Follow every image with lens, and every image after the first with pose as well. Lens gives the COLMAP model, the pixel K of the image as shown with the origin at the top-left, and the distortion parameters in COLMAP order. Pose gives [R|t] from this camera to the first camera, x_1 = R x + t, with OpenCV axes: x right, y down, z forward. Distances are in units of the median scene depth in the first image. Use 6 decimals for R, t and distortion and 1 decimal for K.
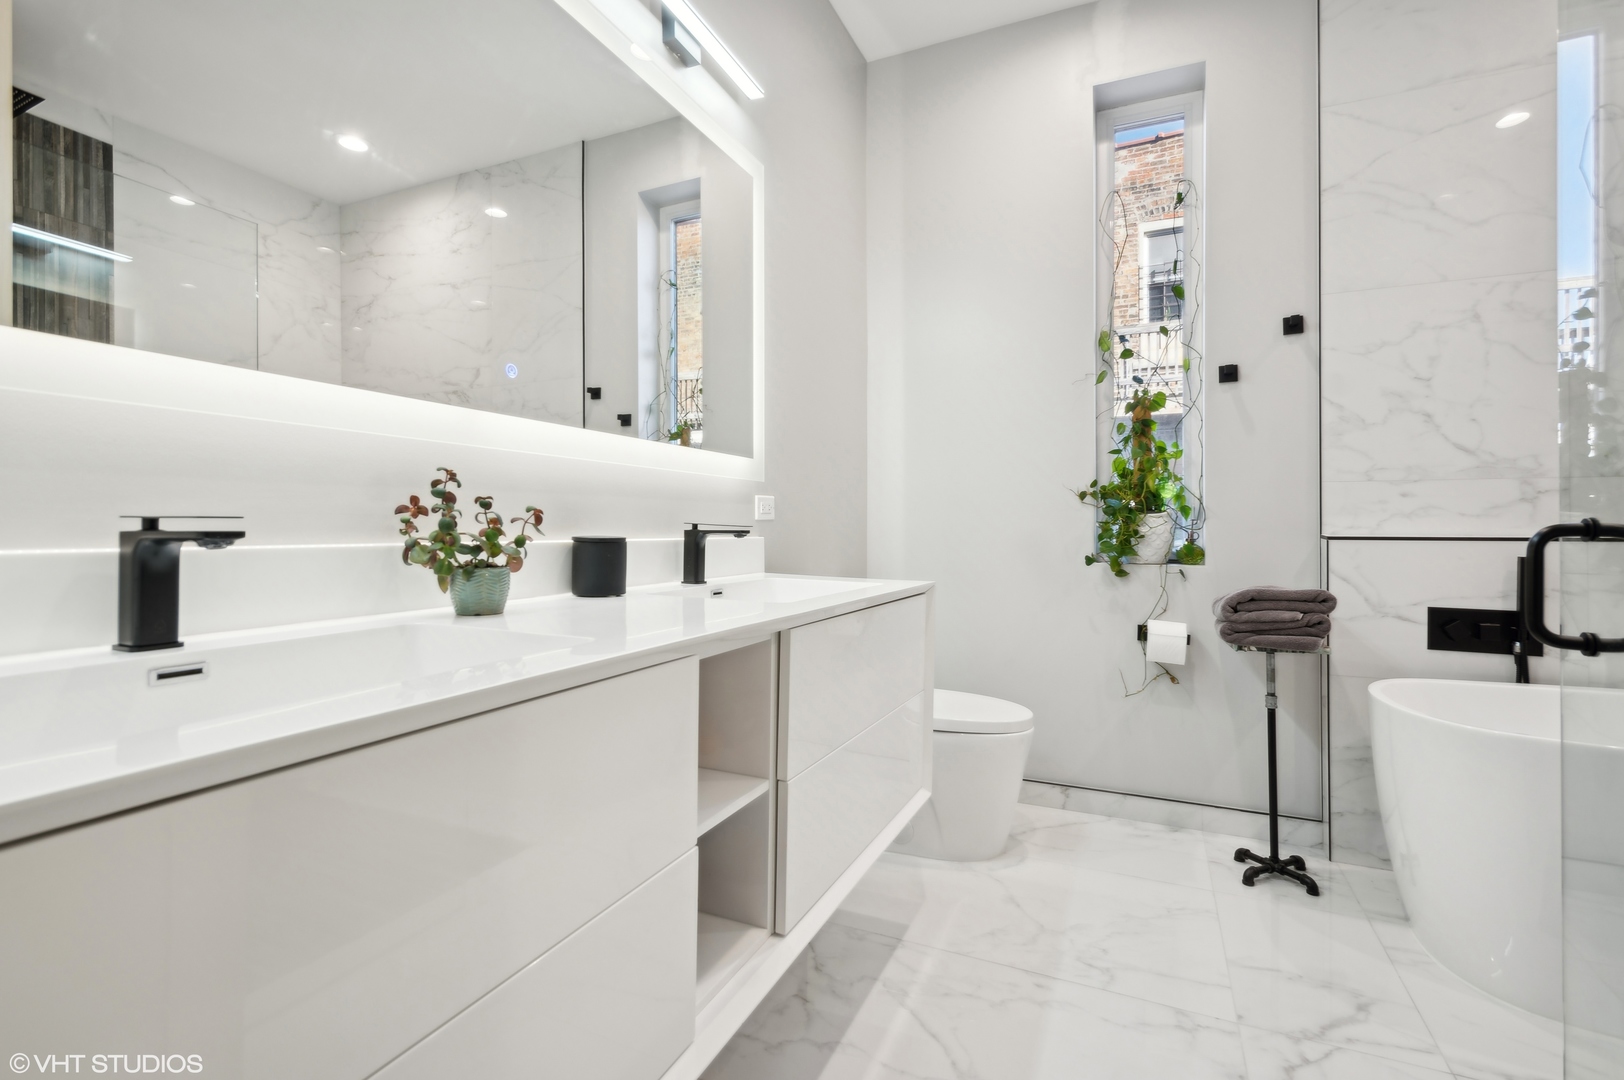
lens RADIAL K [[727.0, 0, 813.6], [0, 727.0, 529.9], [0, 0, 1]] dist [0.005810, -0.002178]
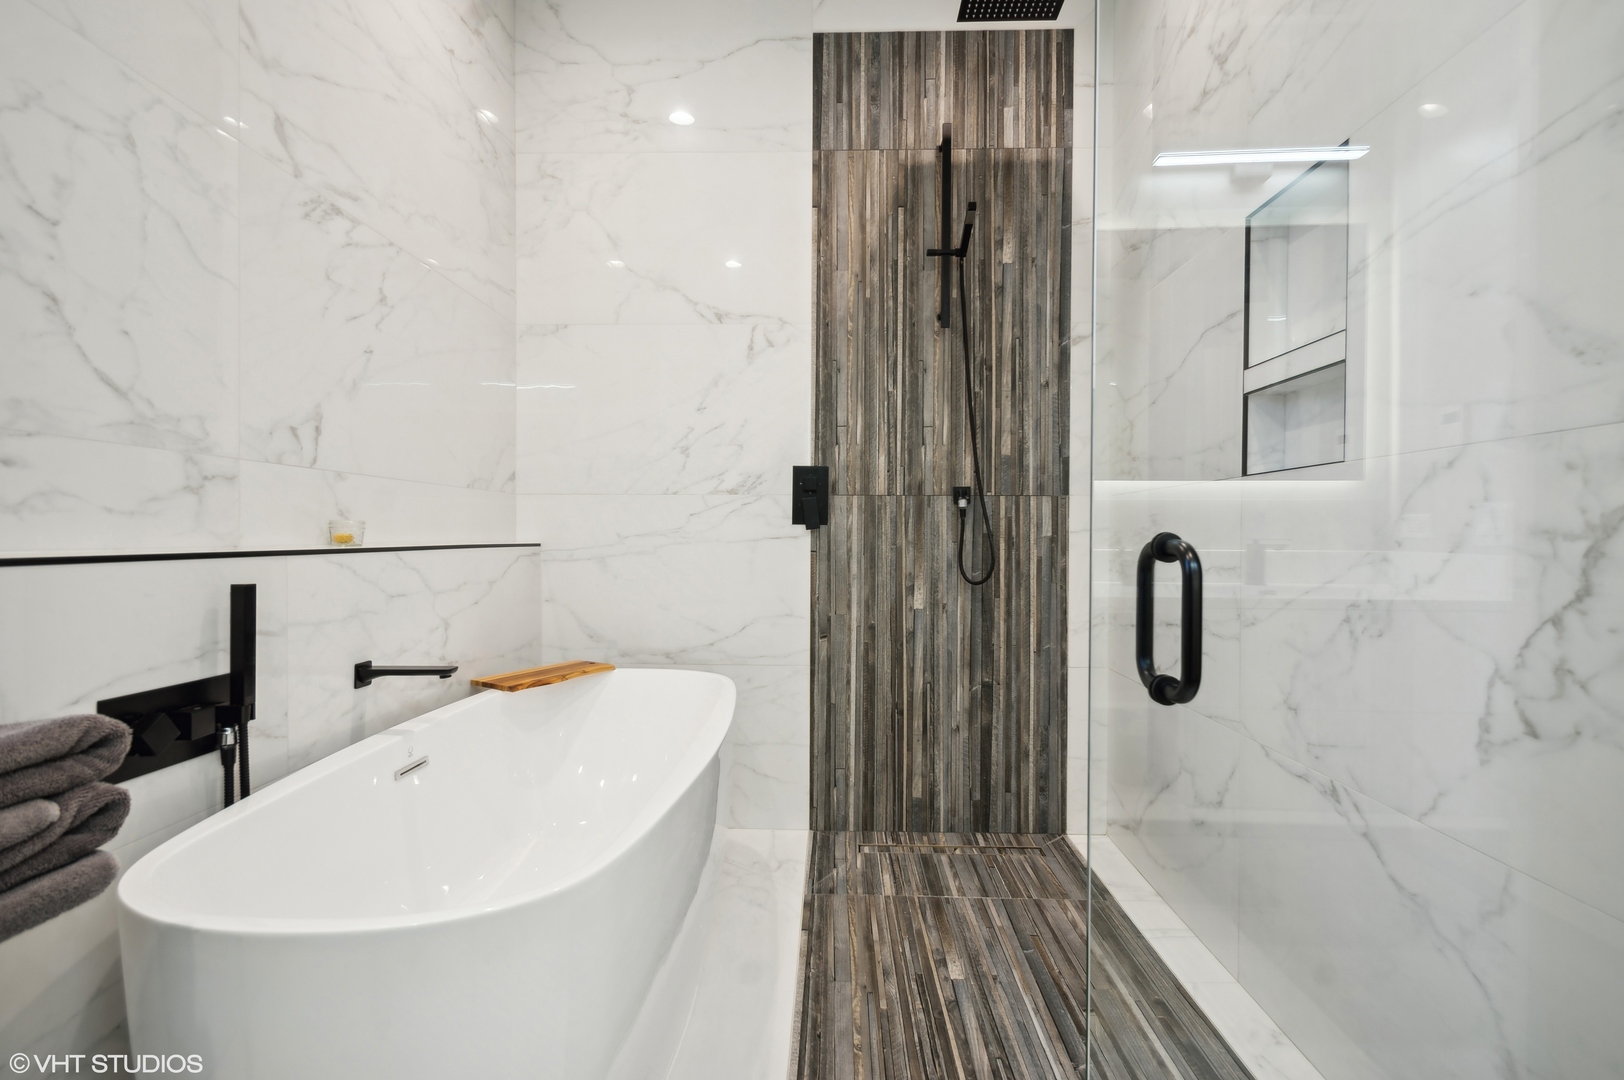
lens RADIAL K [[727.0, 0, 812.8], [0, 727.0, 537.5], [0, 0, 1]] dist [0.005810, -0.002178]
pose [[-0.391802, -0.006586, 0.920026, 0.219296], [0.006498, 0.999930, 0.009926, -0.003508], [-0.920026, 0.009868, -0.391732, 0.752798]]
